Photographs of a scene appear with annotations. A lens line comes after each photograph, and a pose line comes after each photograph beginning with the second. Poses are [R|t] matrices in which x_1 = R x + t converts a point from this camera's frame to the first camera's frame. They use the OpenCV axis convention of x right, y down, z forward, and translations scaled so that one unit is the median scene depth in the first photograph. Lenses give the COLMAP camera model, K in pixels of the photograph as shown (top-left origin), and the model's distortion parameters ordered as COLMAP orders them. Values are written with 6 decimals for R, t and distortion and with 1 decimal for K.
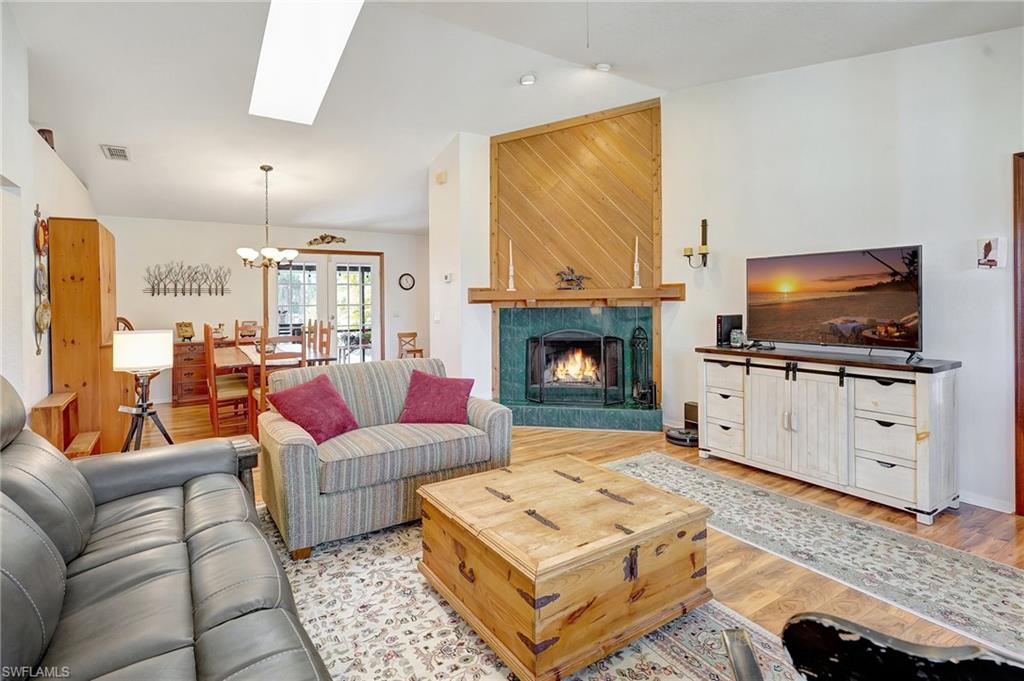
lens RADIAL K [[505.3, 0, 487.1], [0, 505.3, 303.4], [0, 0, 1]] dist [-0.006669, 0.006906]
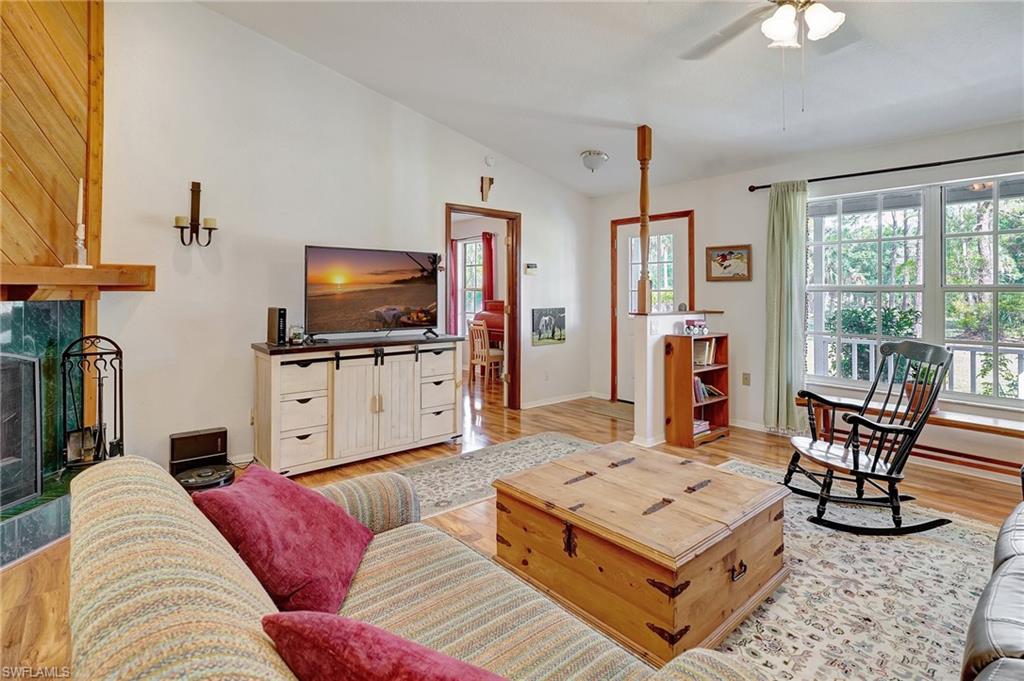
lens RADIAL K [[505.3, 0, 526.0], [0, 505.3, 289.2], [0, 0, 1]] dist [-0.006669, 0.006906]
pose [[-0.170883, 0.013964, 0.985192, -0.524015], [0.004569, 0.999900, -0.013380, 0.005479], [-0.985281, 0.002215, -0.170930, 0.888052]]
